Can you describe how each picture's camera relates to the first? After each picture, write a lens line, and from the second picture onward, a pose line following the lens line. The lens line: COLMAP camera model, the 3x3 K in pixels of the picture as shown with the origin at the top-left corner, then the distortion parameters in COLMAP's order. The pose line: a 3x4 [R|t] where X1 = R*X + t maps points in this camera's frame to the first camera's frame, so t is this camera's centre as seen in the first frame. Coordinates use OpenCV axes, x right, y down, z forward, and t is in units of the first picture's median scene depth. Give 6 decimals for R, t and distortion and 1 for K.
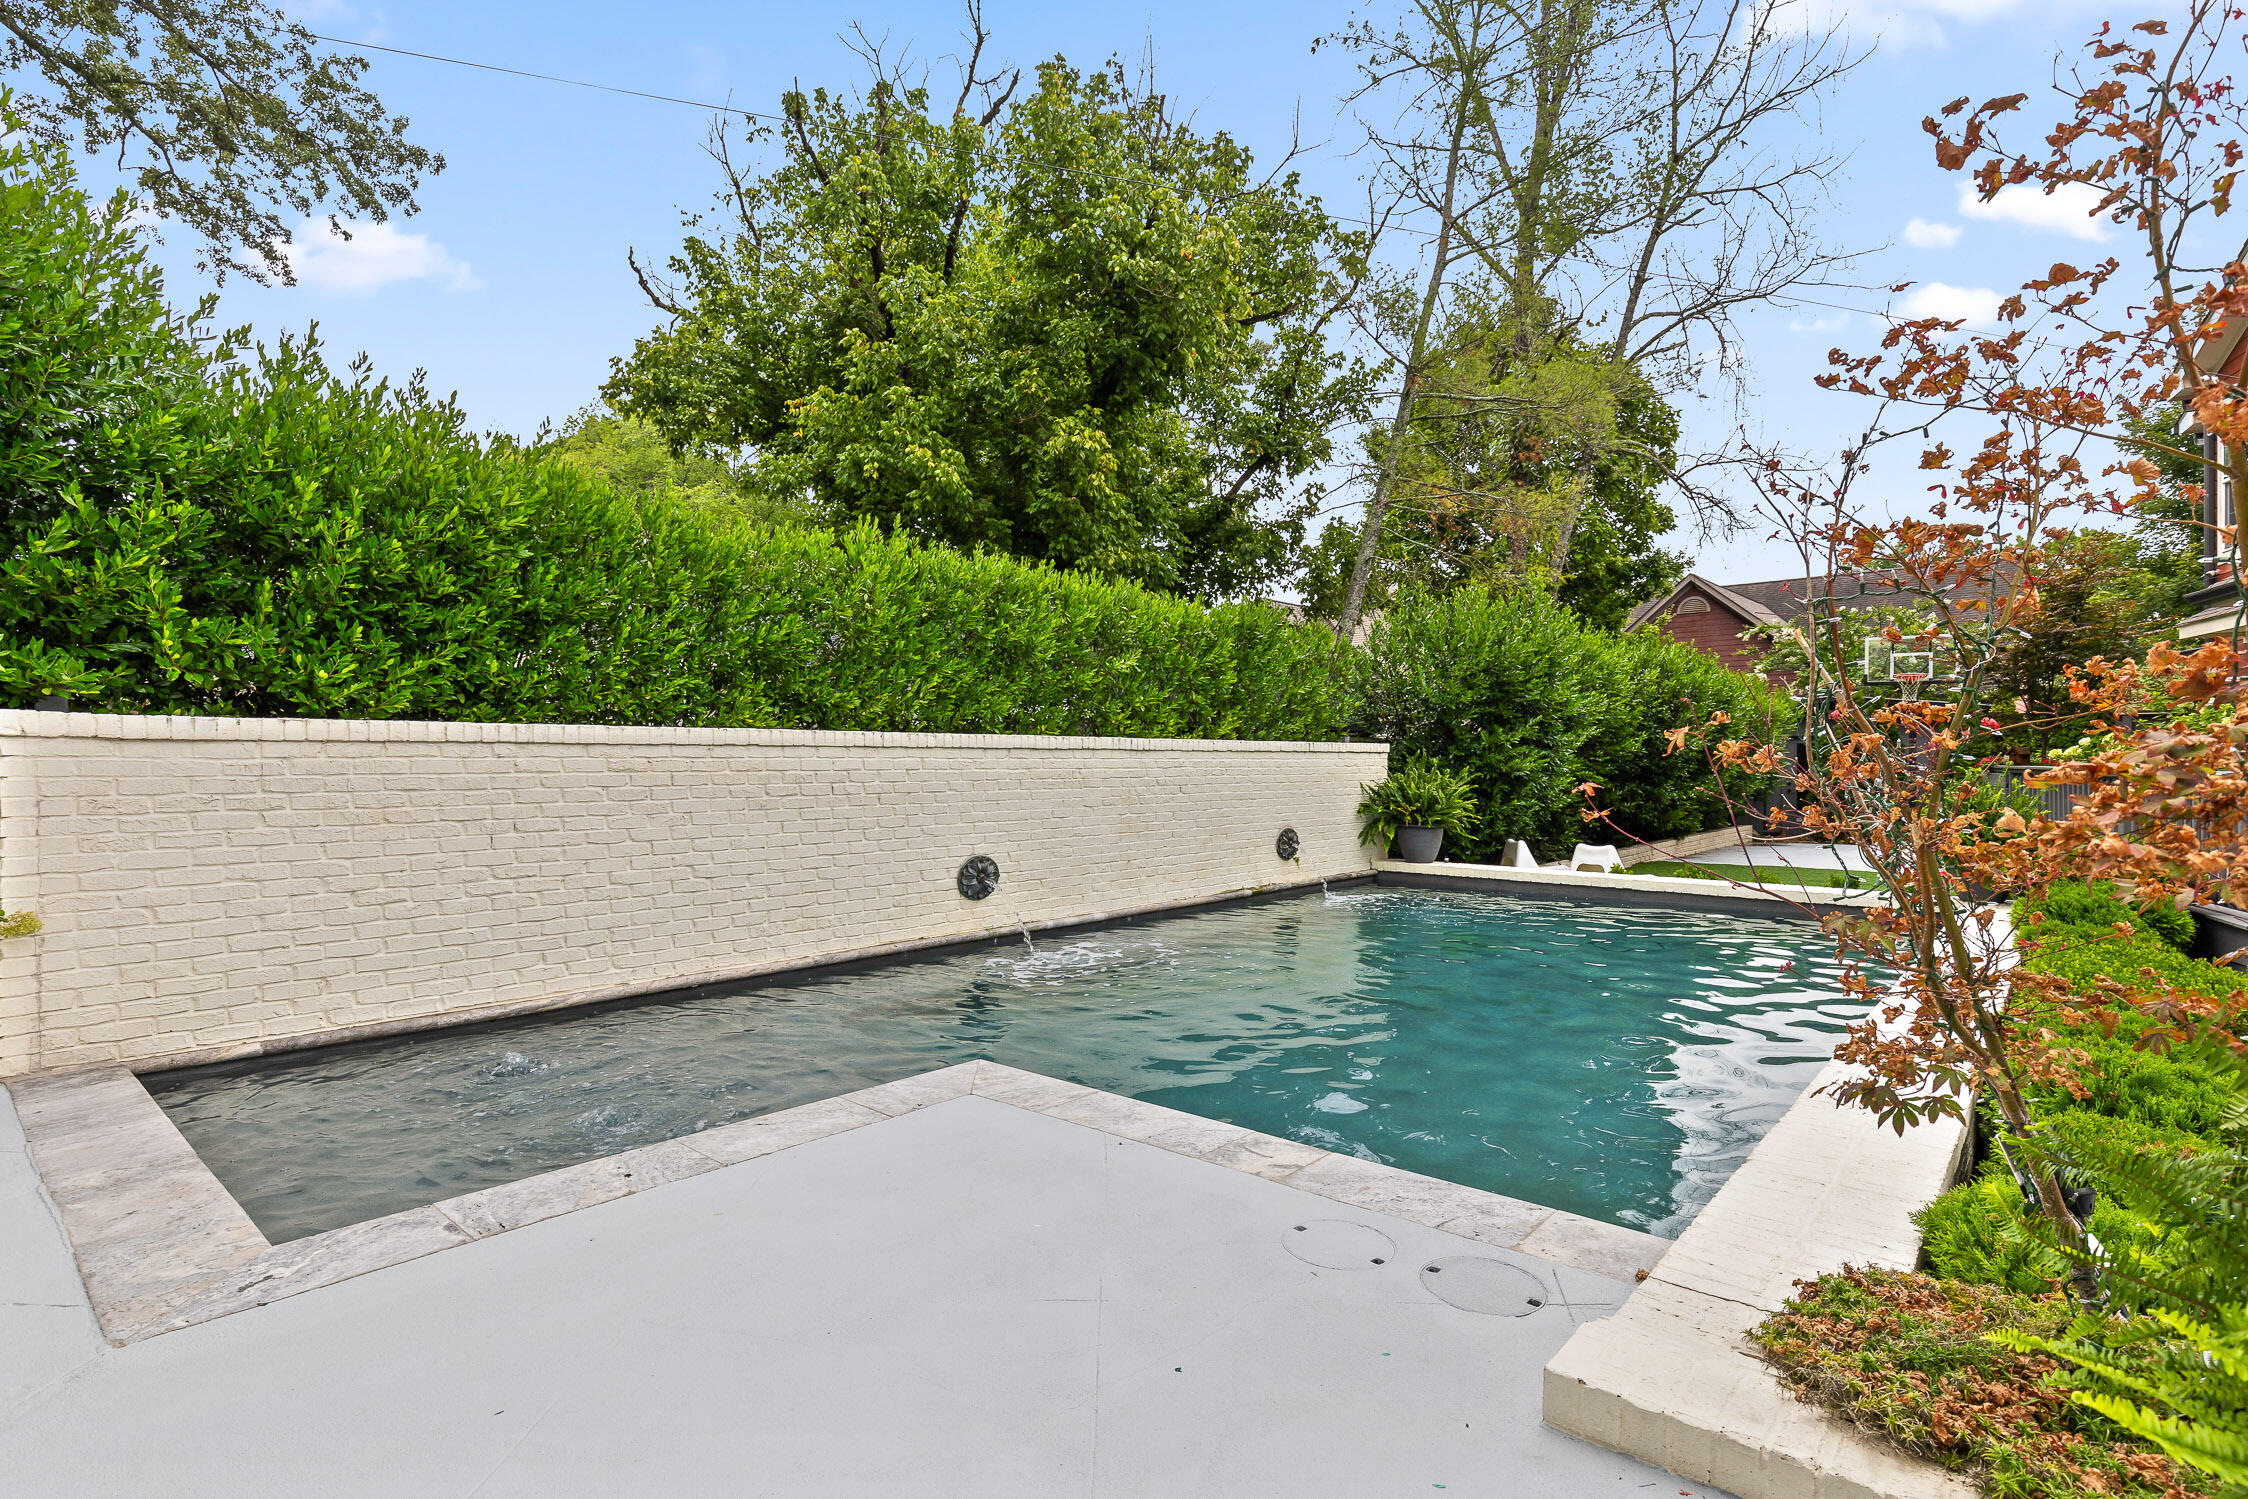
lens RADIAL K [[1096.1, 0, 1125.3], [0, 1096.1, 714.1], [0, 0, 1]] dist [0.019540, 0.000001]
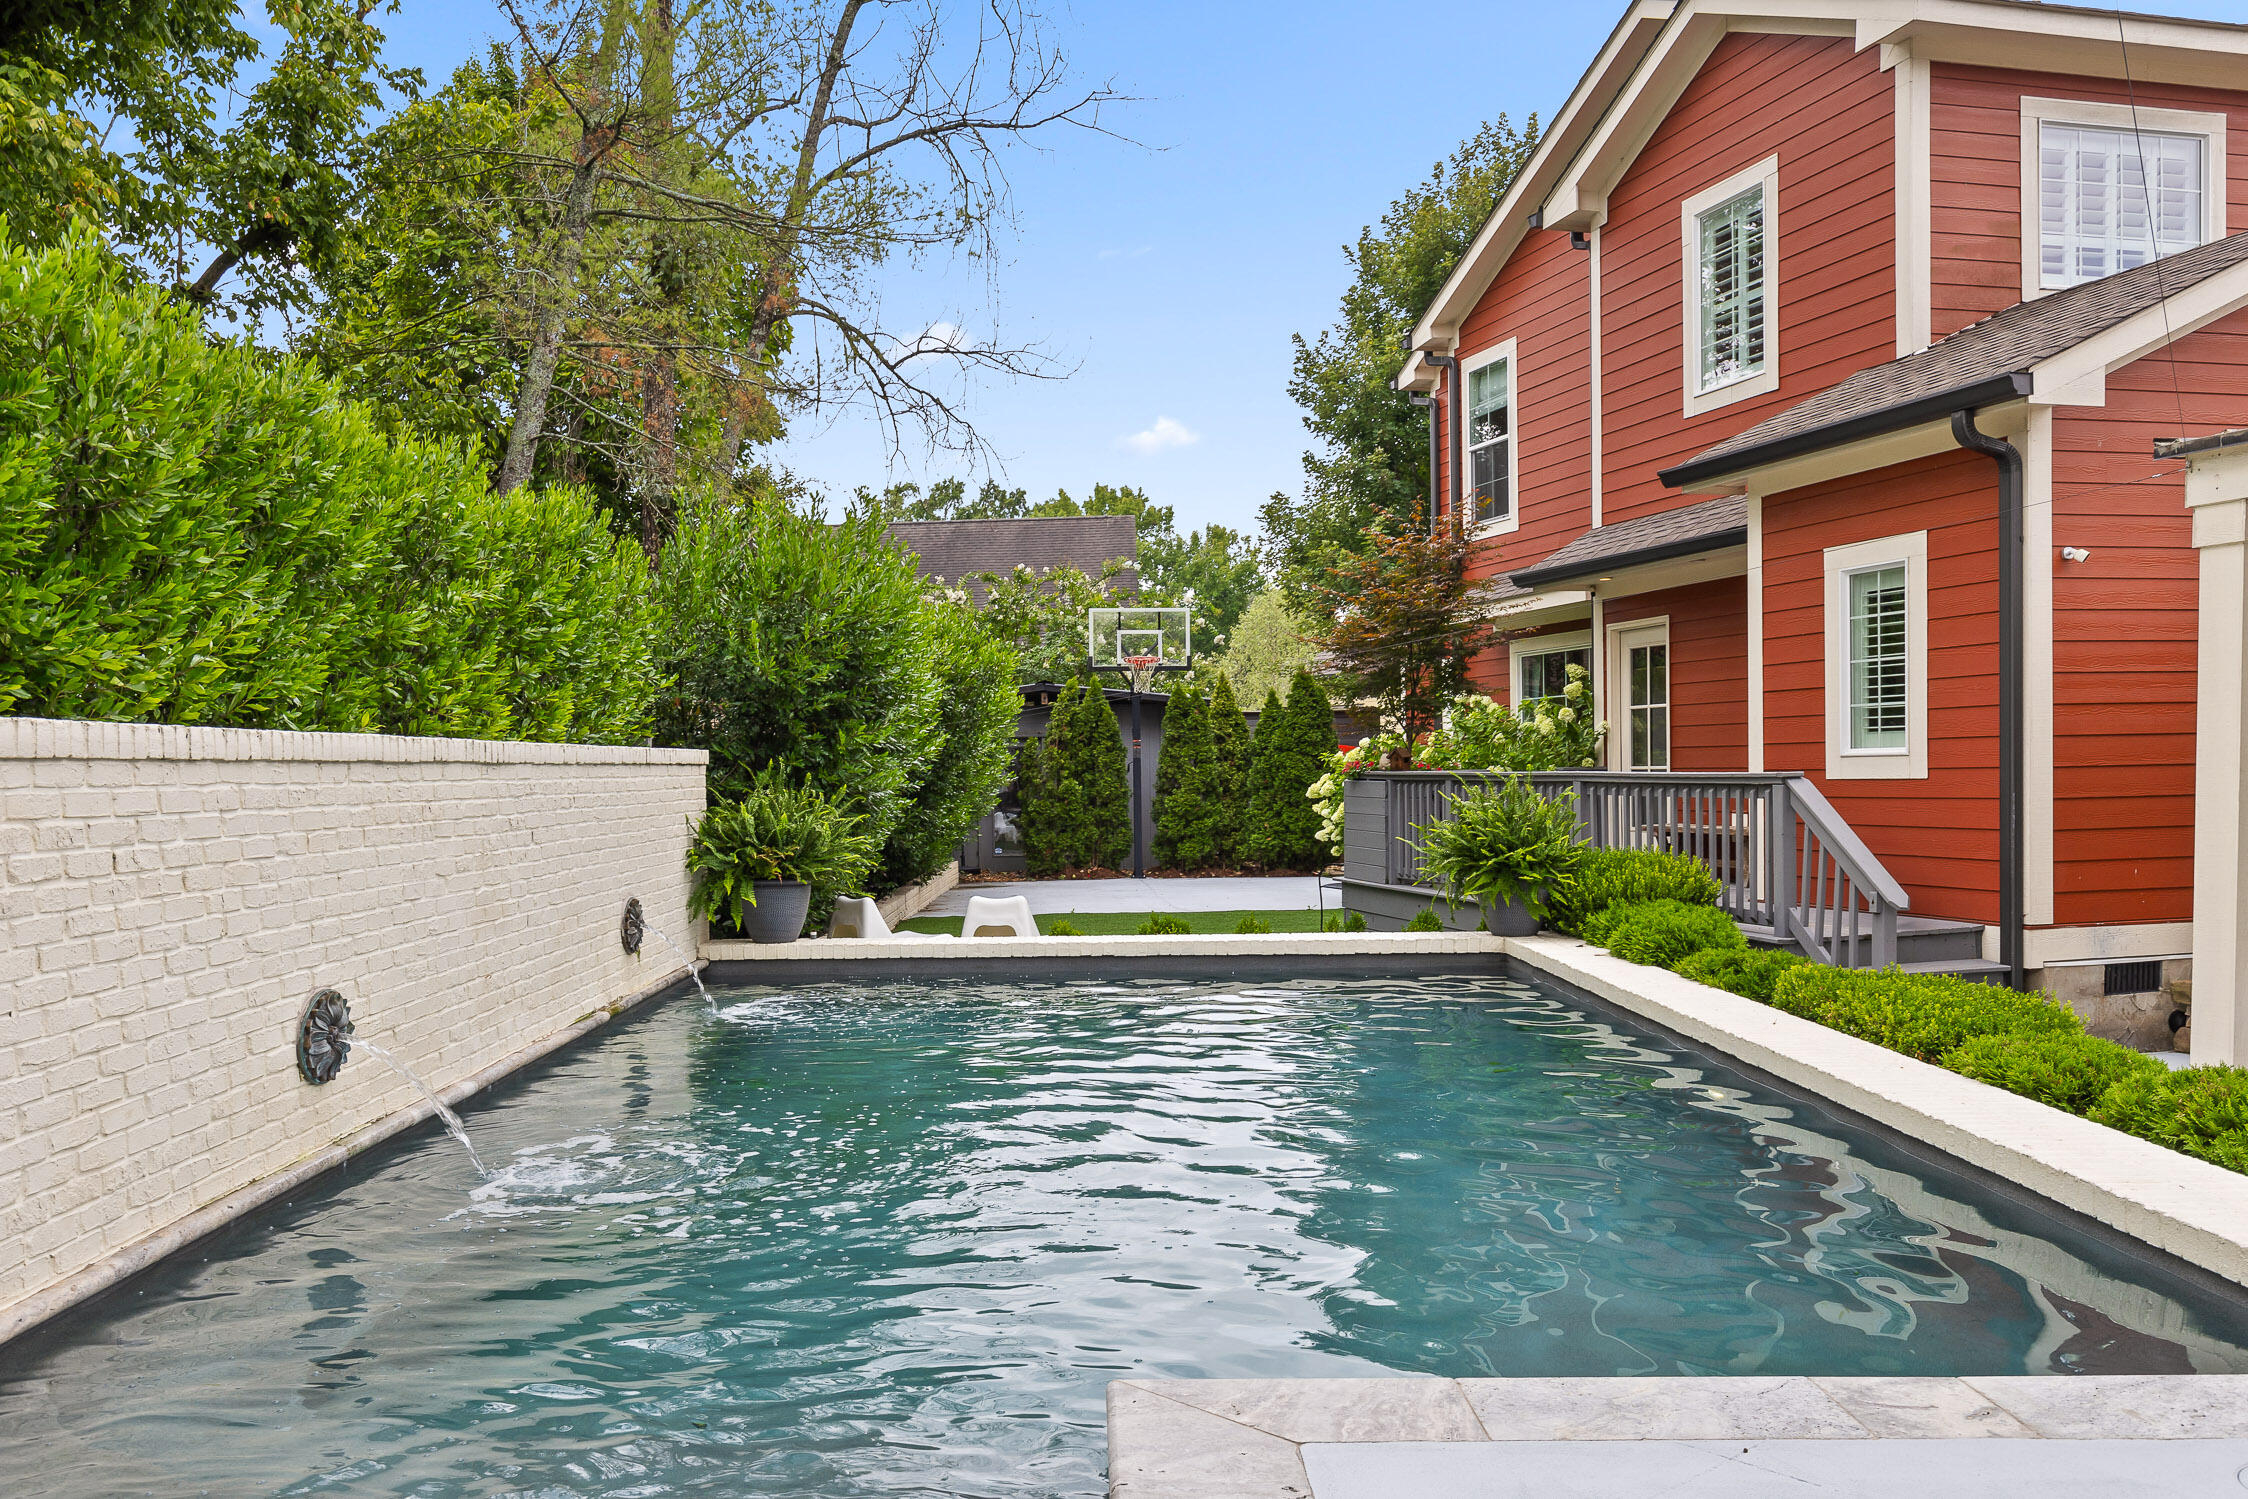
lens RADIAL K [[1750.8, 0, 1124.0], [0, 1750.8, 749.5], [0, 0, 1]] dist [0.003406, 0.003927]
pose [[0.791089, -0.010624, 0.611609, -0.168188], [-0.004425, 0.999724, 0.023089, 0.003843], [-0.611686, -0.020972, 0.790823, 0.106351]]
